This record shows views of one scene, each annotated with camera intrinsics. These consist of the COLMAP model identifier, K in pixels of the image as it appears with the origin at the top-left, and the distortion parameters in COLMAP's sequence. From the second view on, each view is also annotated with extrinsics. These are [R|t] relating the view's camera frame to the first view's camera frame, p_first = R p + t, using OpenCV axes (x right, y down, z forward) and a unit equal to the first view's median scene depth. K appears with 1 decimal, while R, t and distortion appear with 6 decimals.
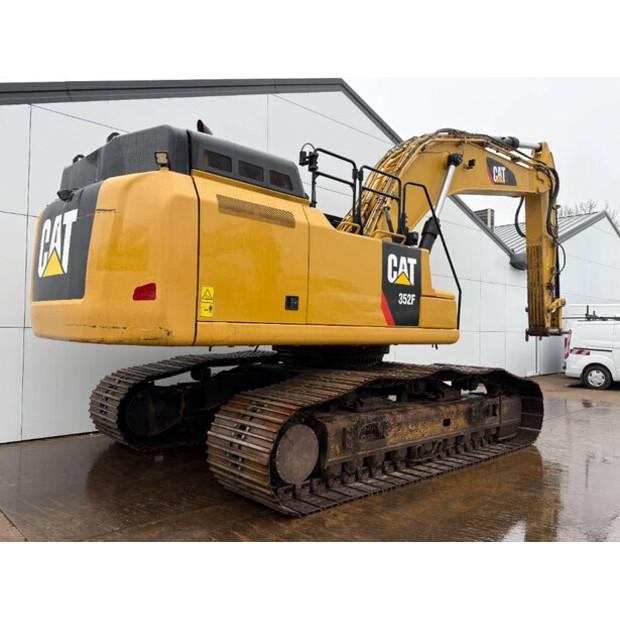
lens RADIAL K [[509.6, 0, 310.0], [0, 509.6, 310.0], [0, 0, 1]] dist [0.058683, -0.000145]
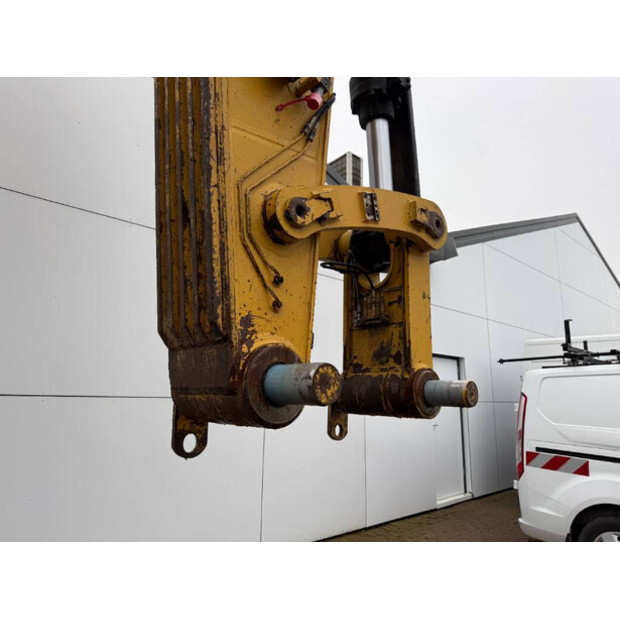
lens RADIAL K [[419.5, 0, 313.4], [0, 419.5, 316.2], [0, 0, 1]] dist [0.042754, -0.072322]
pose [[0.999520, -0.007658, -0.030022, 0.897330], [0.002720, 0.986922, -0.161177, 0.080613], [0.030864, 0.161018, 0.986469, 1.712125]]
